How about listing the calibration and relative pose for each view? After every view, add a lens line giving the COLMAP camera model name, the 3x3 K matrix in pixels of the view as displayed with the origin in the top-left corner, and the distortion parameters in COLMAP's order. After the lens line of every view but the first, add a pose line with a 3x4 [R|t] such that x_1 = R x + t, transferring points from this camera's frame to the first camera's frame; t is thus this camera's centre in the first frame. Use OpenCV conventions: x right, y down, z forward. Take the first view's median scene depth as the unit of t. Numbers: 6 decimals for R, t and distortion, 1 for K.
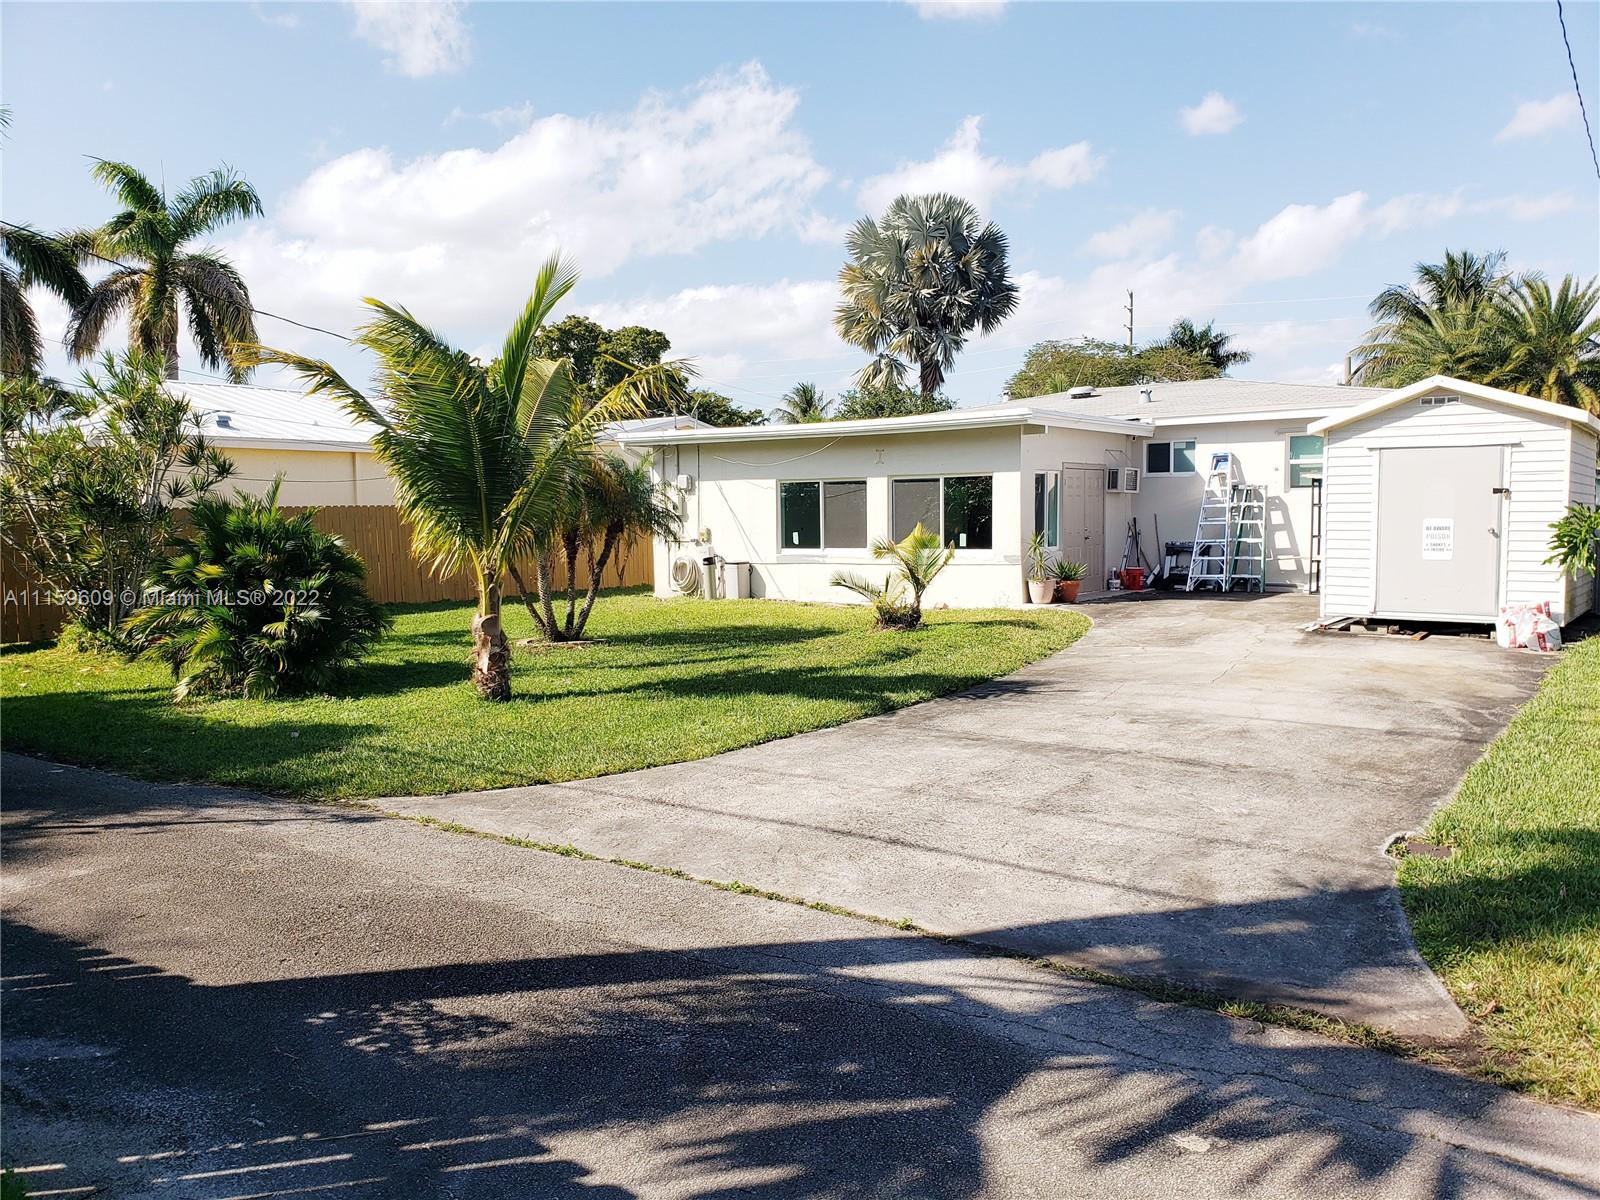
lens RADIAL K [[1238.4, 0, 806.3], [0, 1238.4, 594.4], [0, 0, 1]] dist [0.027851, -0.031334]
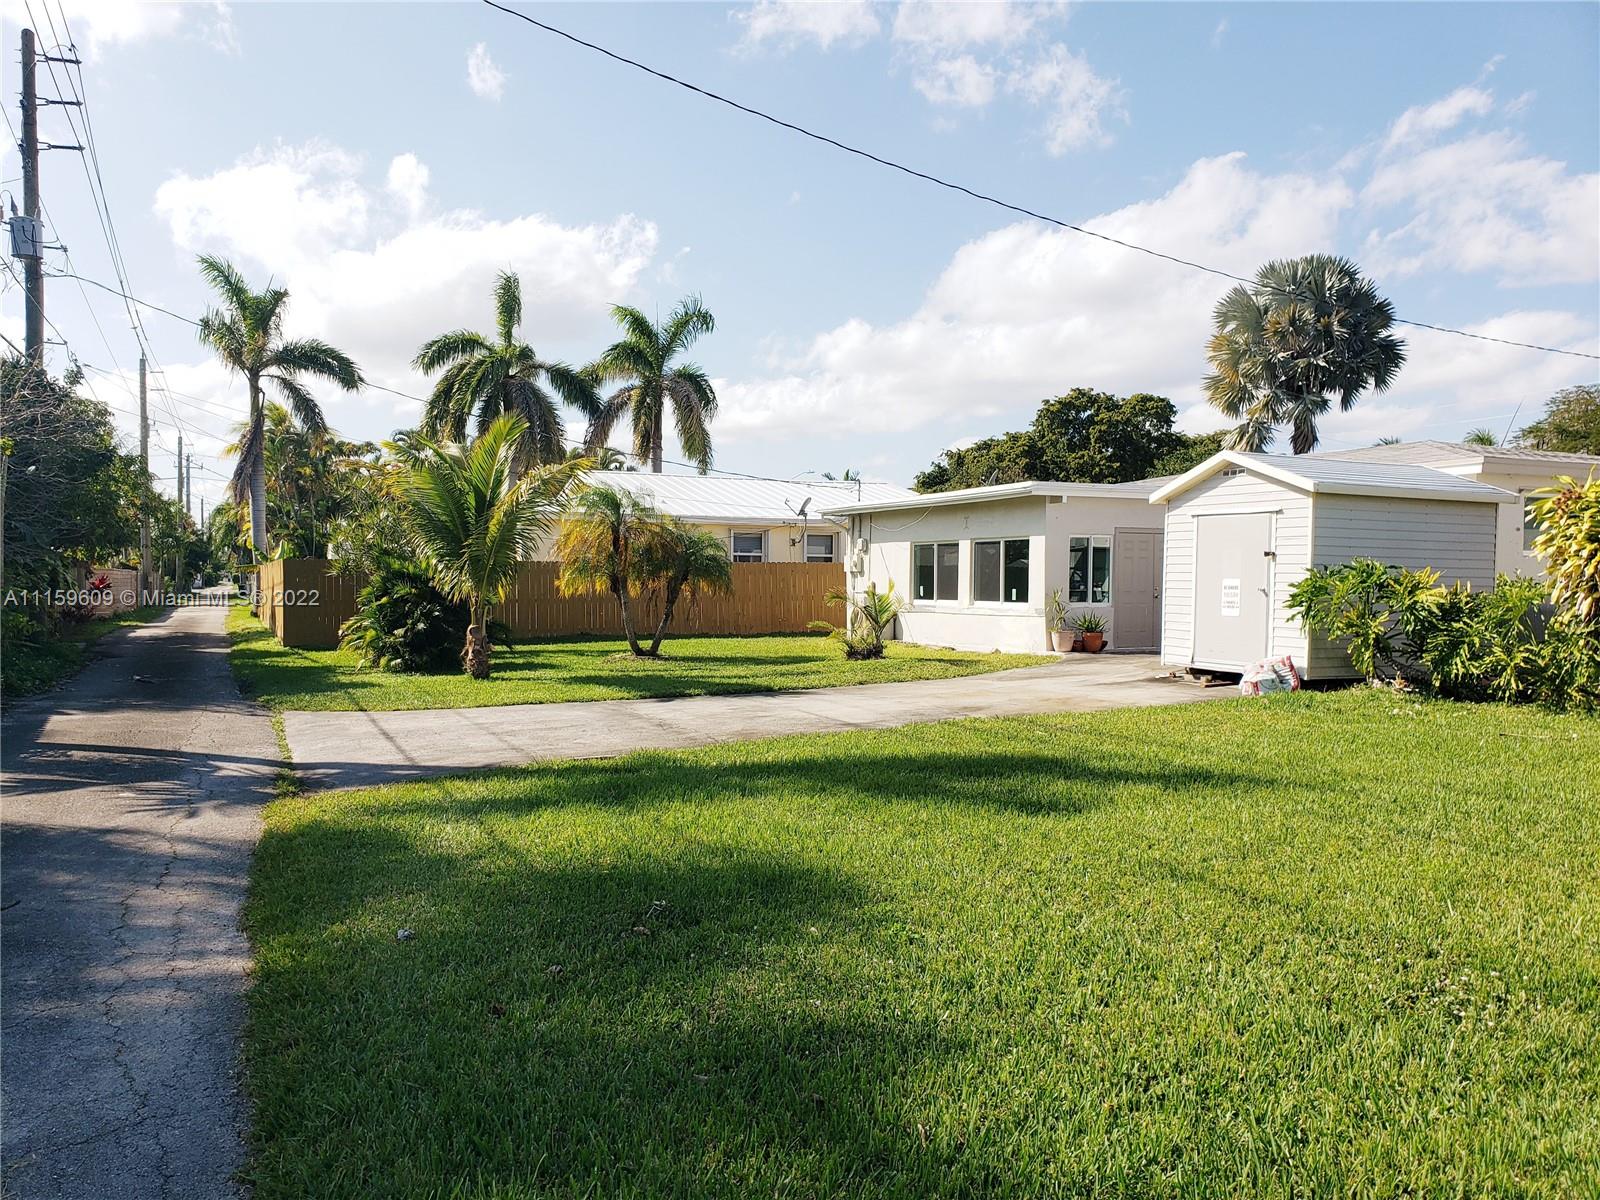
lens RADIAL K [[1238.4, 0, 792.5], [0, 1238.4, 607.5], [0, 0, 1]] dist [0.027851, -0.031334]
pose [[0.867484, 0.027388, -0.496711, 0.486714], [-0.047238, 0.998507, -0.027442, 0.009051], [0.495218, 0.047269, 0.867482, -0.100561]]
